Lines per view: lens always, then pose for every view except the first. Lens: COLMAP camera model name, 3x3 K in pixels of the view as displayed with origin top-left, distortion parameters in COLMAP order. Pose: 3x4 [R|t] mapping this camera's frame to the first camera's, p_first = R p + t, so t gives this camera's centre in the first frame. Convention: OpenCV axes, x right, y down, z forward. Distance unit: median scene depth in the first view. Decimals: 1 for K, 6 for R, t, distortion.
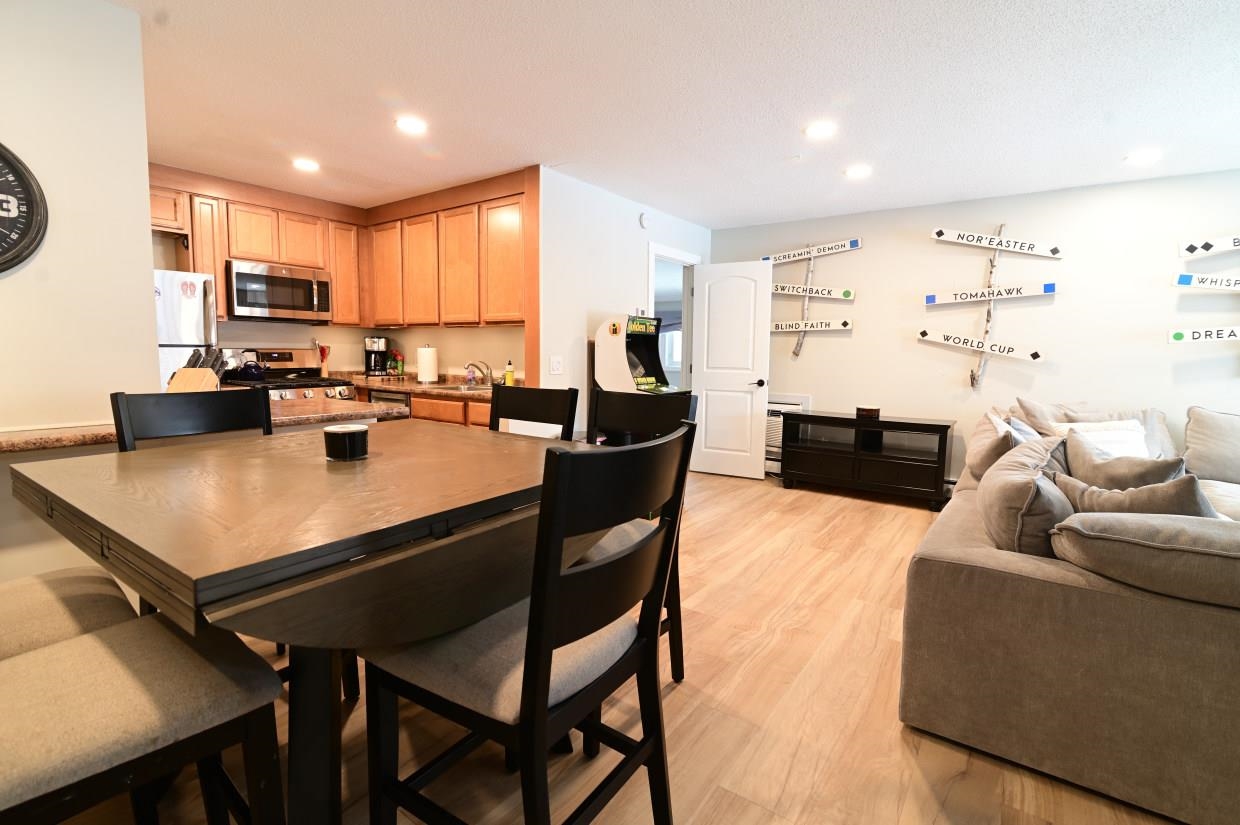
lens RADIAL K [[566.1, 0, 620.0], [0, 566.1, 412.5], [0, 0, 1]] dist [-0.021552, 0.000564]
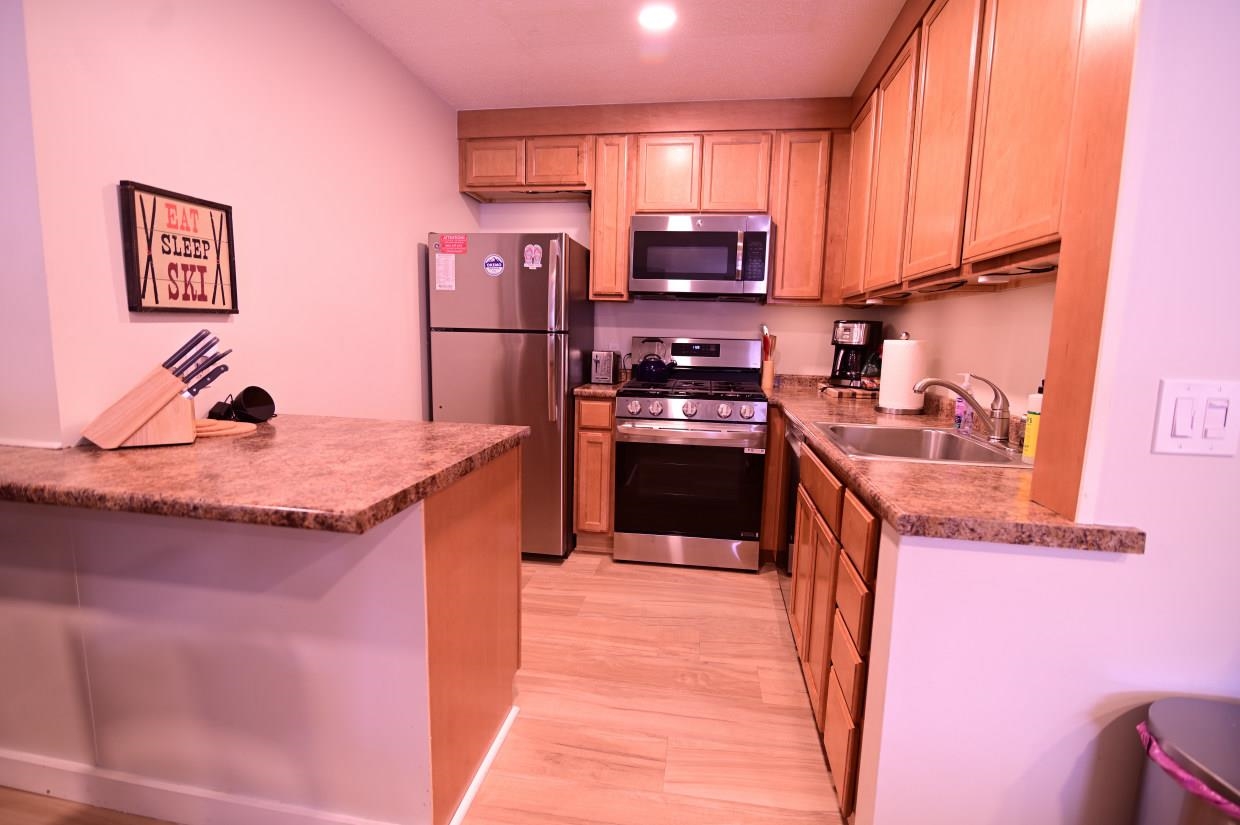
lens RADIAL K [[566.1, 0, 620.0], [0, 566.1, 412.5], [0, 0, 1]] dist [-0.021552, 0.000564]
pose [[0.450018, 0.123350, -0.884460, -0.013538], [-0.116056, 0.990093, 0.079032, -0.064006], [0.885446, 0.067081, 0.459875, 0.575337]]
